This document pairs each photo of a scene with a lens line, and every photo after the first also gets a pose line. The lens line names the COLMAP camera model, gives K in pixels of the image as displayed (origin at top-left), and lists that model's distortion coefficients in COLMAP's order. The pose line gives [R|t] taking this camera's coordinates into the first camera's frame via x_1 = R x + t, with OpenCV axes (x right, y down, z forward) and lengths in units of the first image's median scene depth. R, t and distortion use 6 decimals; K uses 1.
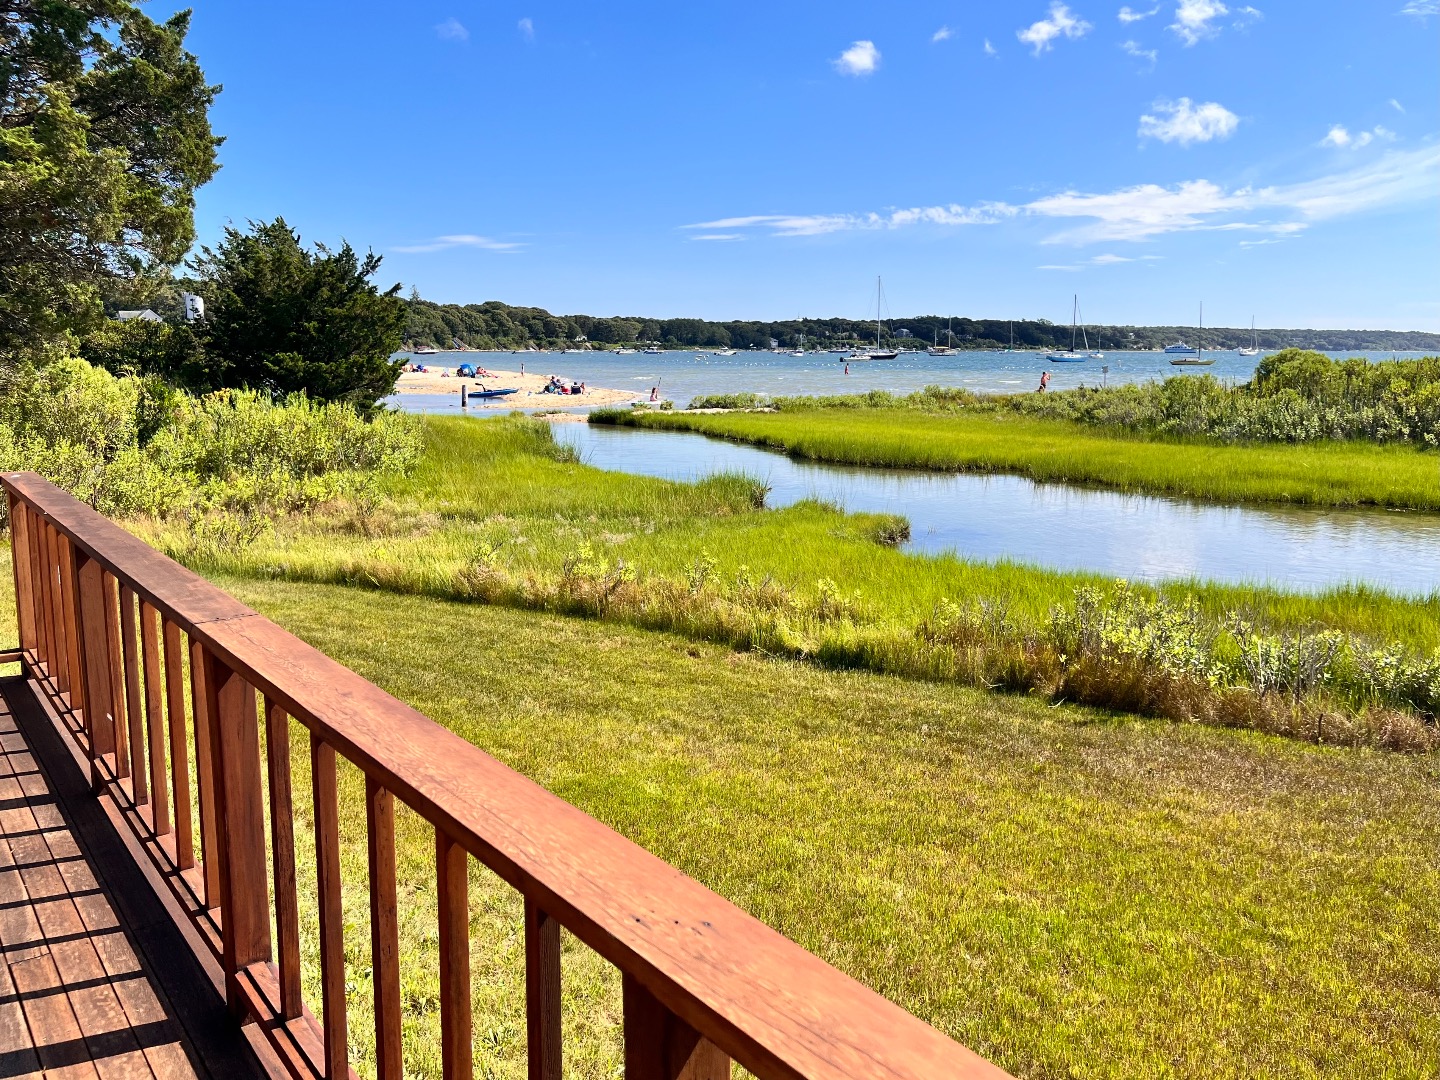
lens RADIAL K [[1136.1, 0, 726.7], [0, 1136.1, 528.2], [0, 0, 1]] dist [0.114809, -0.169690]
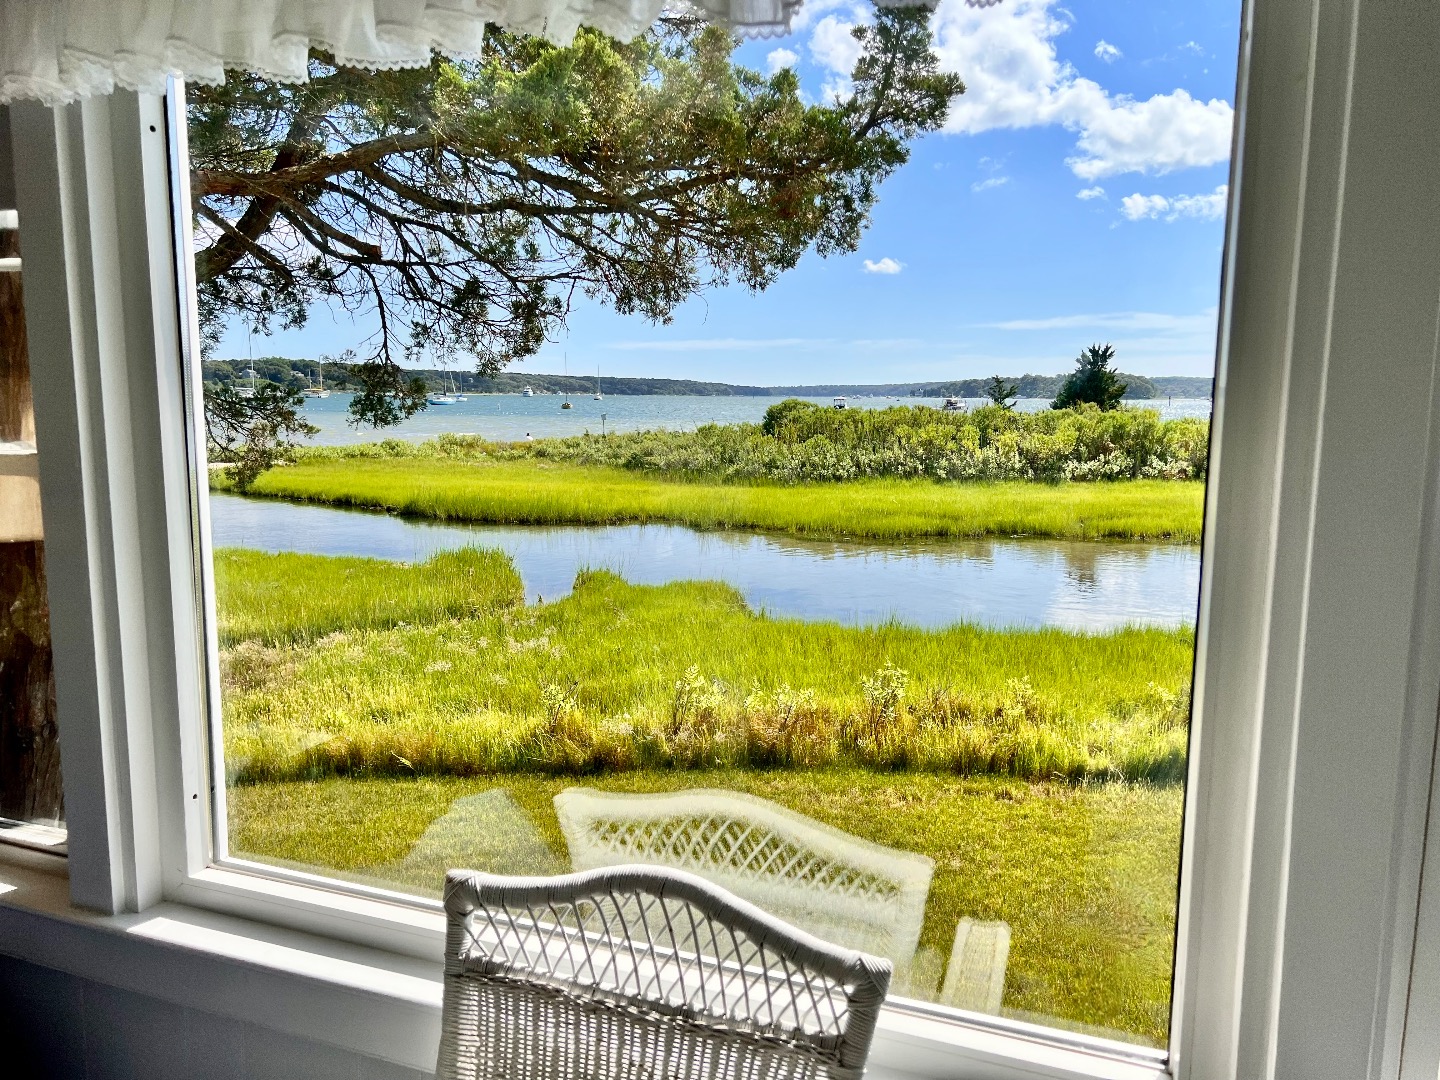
lens RADIAL K [[1070.2, 0, 712.3], [0, 1070.2, 543.0], [0, 0, 1]] dist [0.194167, -0.516101]
pose [[0.849096, -0.073041, 0.523164, -0.131948], [0.081425, 0.996655, 0.006994, -0.020369], [-0.521925, 0.036660, 0.852203, 0.099047]]
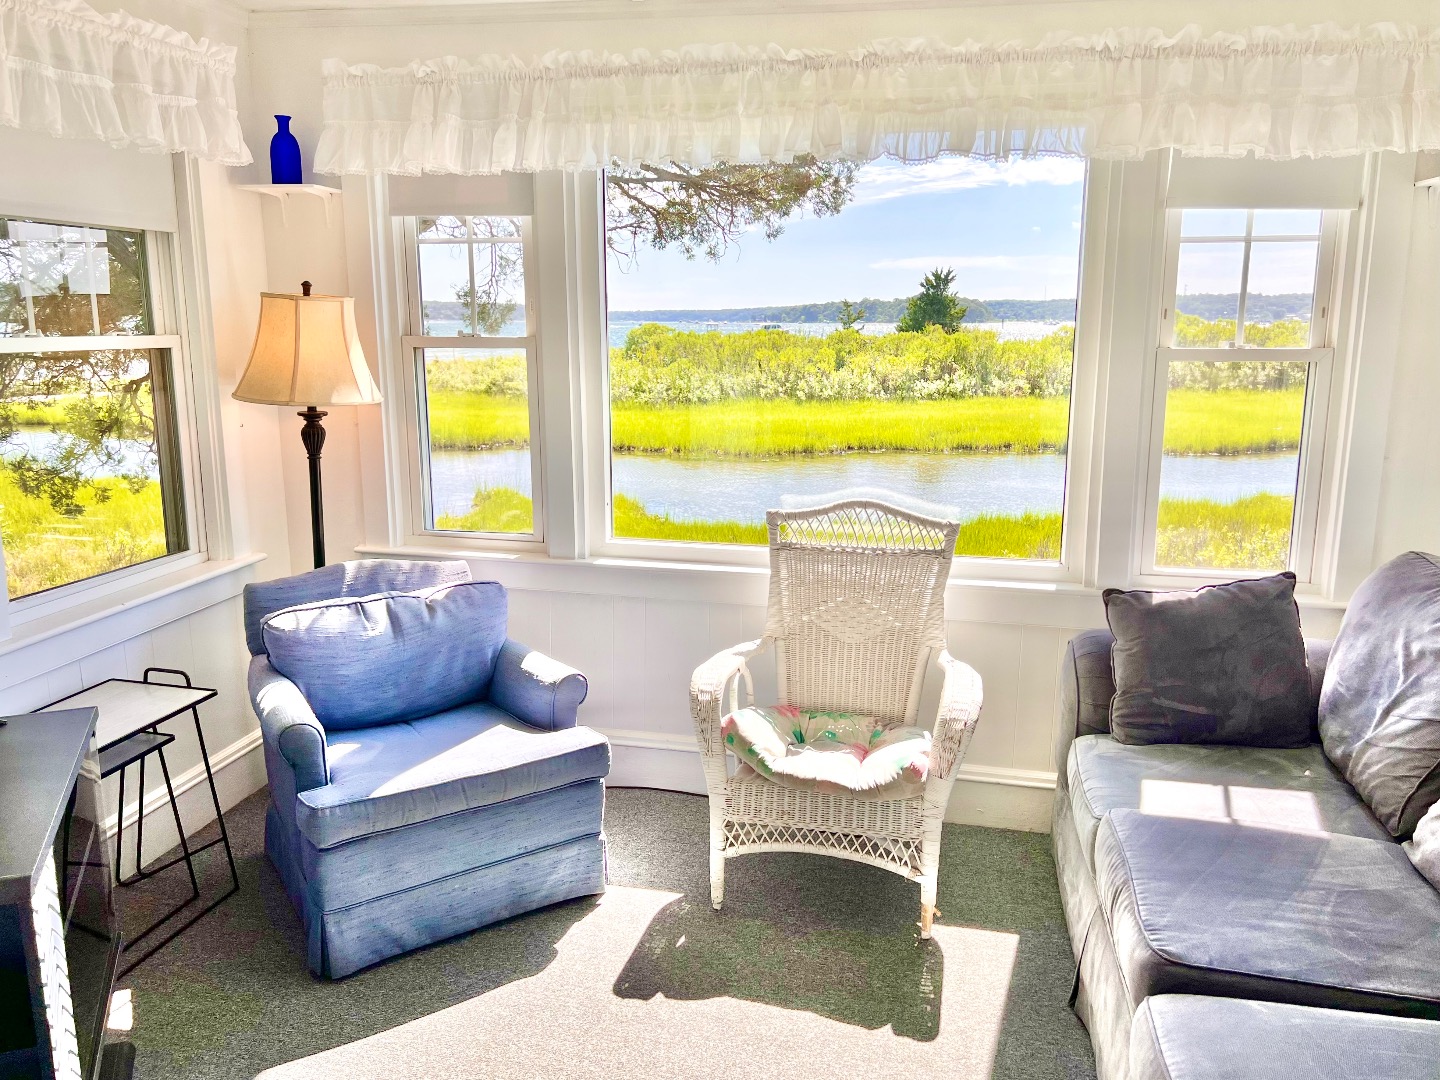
lens RADIAL K [[1122.0, 0, 725.2], [0, 1122.0, 544.9], [0, 0, 1]] dist [0.071955, -0.088654]
pose [[0.755143, -0.134822, 0.641547, -0.174661], [0.107380, 0.990844, 0.081834, -0.015448], [-0.646706, 0.007093, 0.762706, 0.073460]]
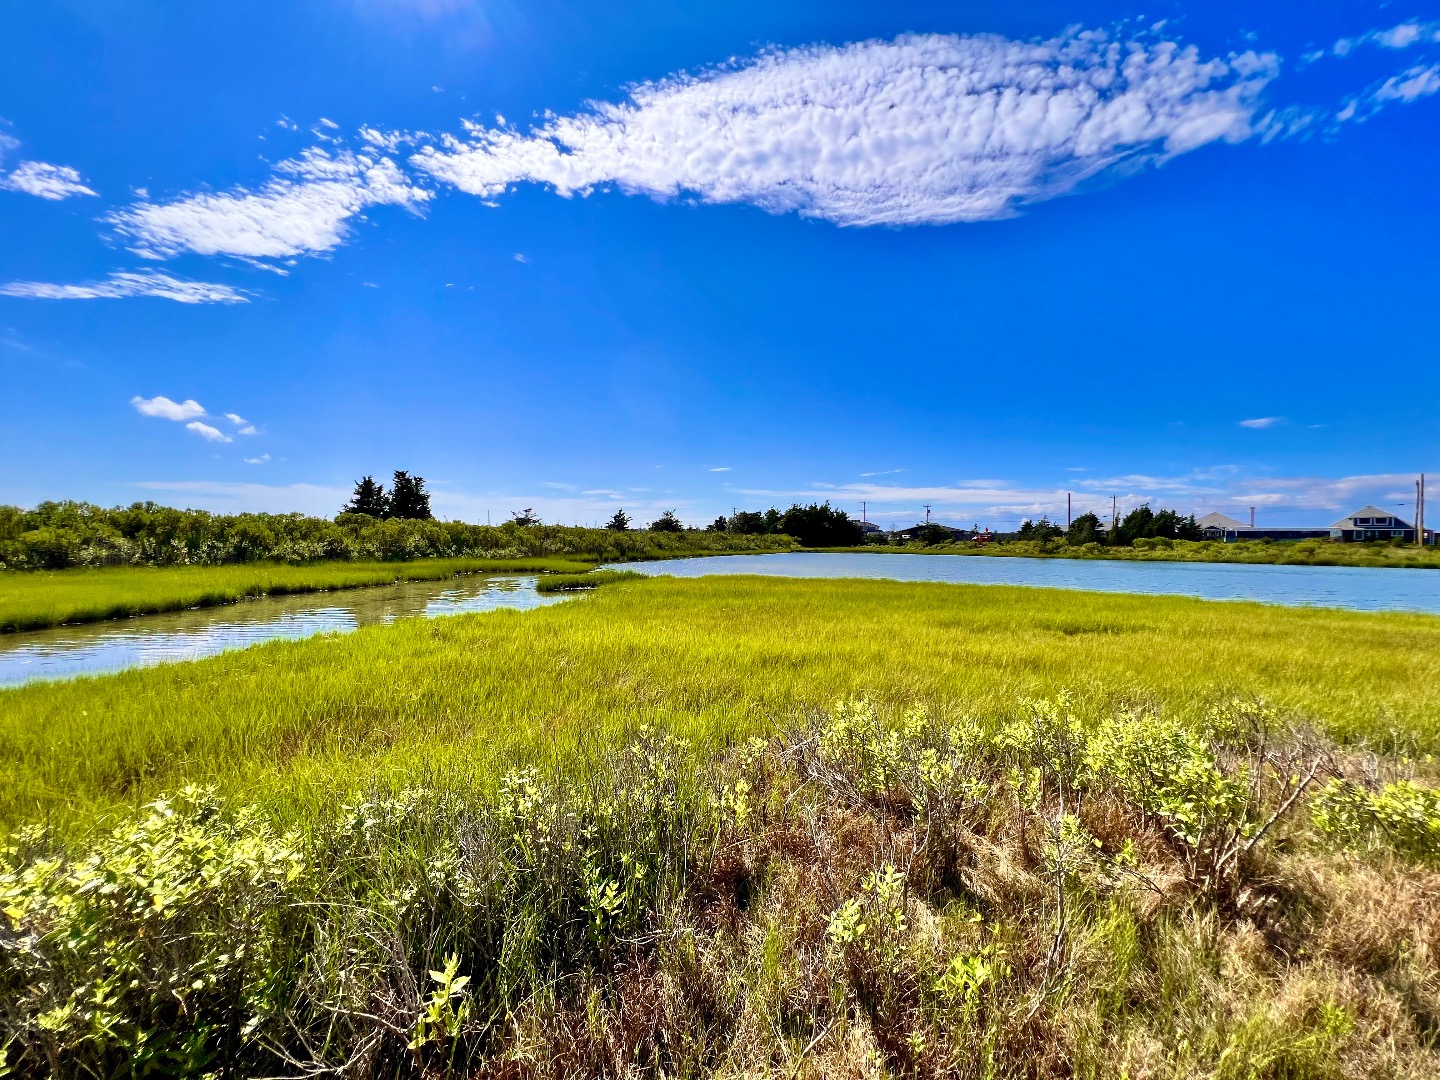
lens RADIAL K [[577.4, 0, 719.7], [0, 577.4, 538.6], [0, 0, 1]] dist [-0.000516, 0.000130]
pose [[-0.156986, -0.006393, 0.987580, 0.123654], [0.144727, 0.989035, 0.029408, 0.010833], [-0.976939, 0.147546, -0.154339, 0.100689]]
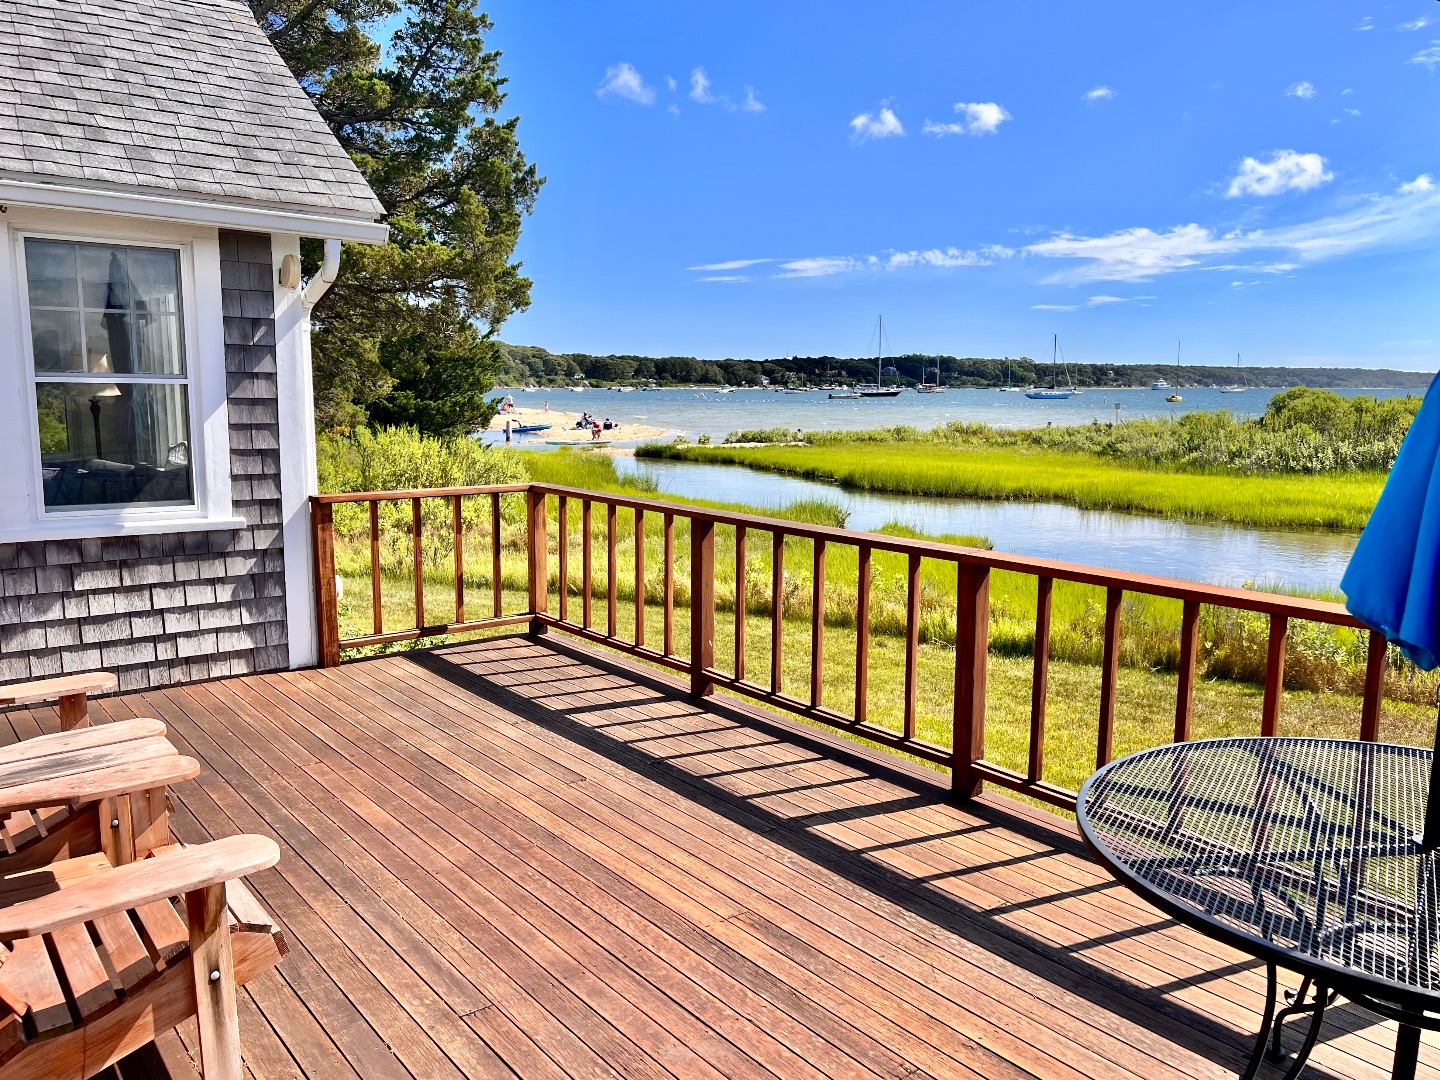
lens RADIAL K [[1106.0, 0, 720.9], [0, 1106.0, 563.7], [0, 0, 1]] dist [0.113063, -0.169507]
pose [[0.999991, -0.000926, 0.004074, -0.044718], [0.000915, 0.999996, 0.002586, 0.005000], [-0.004076, -0.002582, 0.999988, -0.034772]]
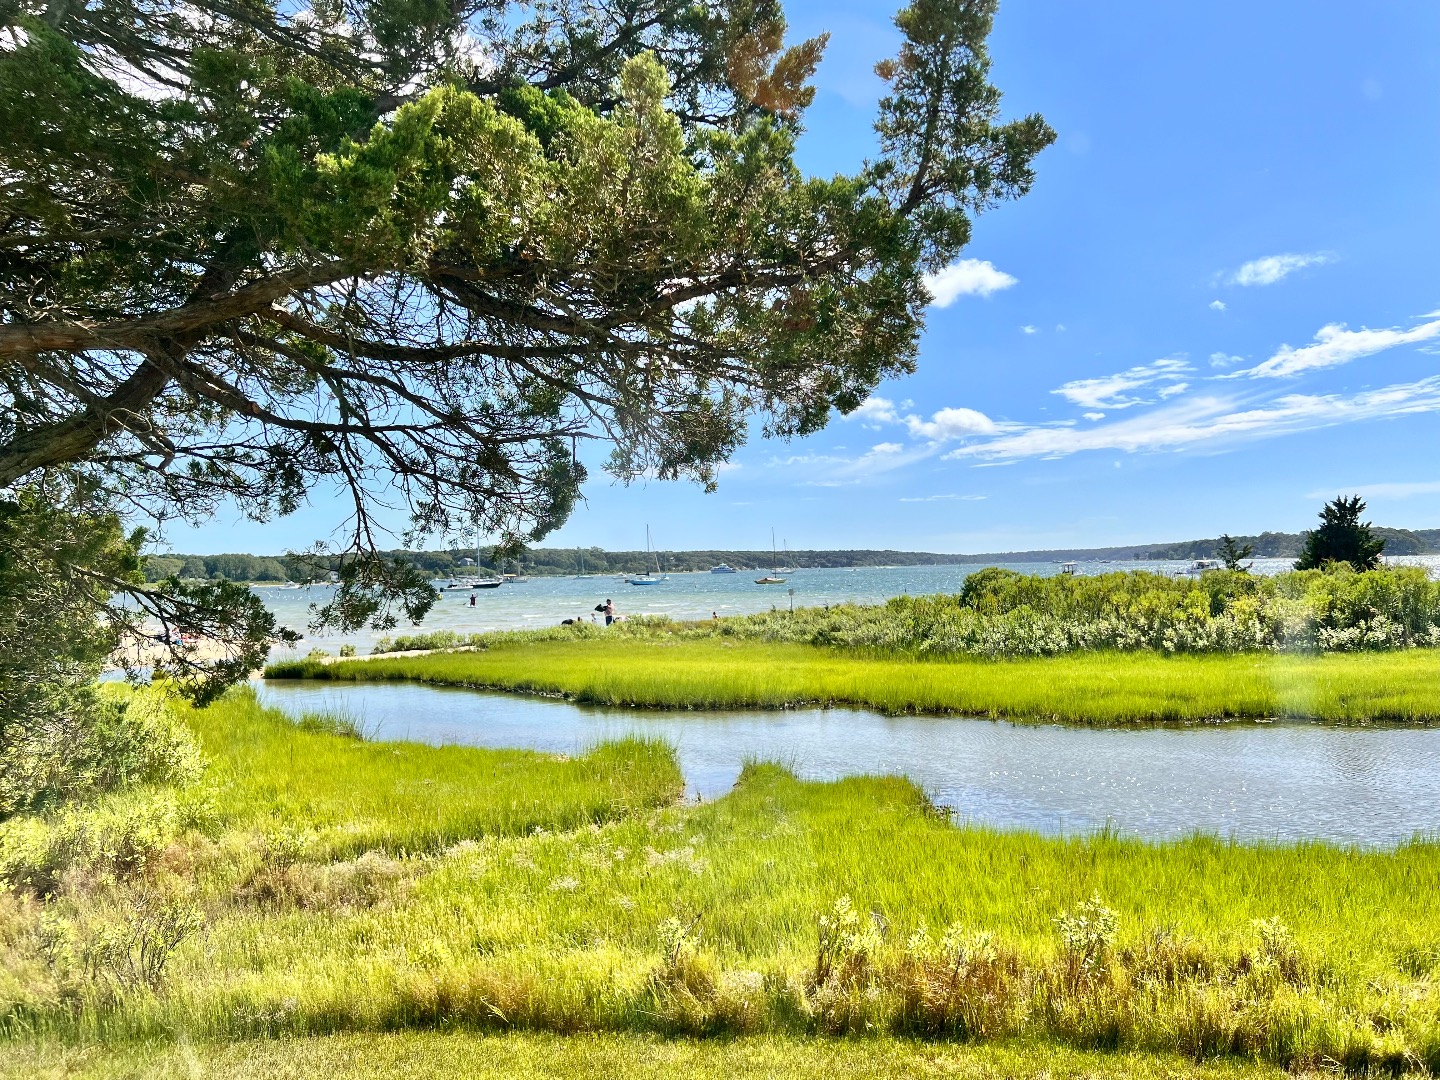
lens RADIAL K [[1108.1, 0, 716.1], [0, 1108.1, 538.7], [0, 0, 1]] dist [0.067294, -0.076433]
pose [[0.928869, -0.021840, 0.369764, -0.111879], [0.090953, 0.981146, -0.170527, -0.022736], [-0.359068, 0.192028, 0.913343, 0.112531]]
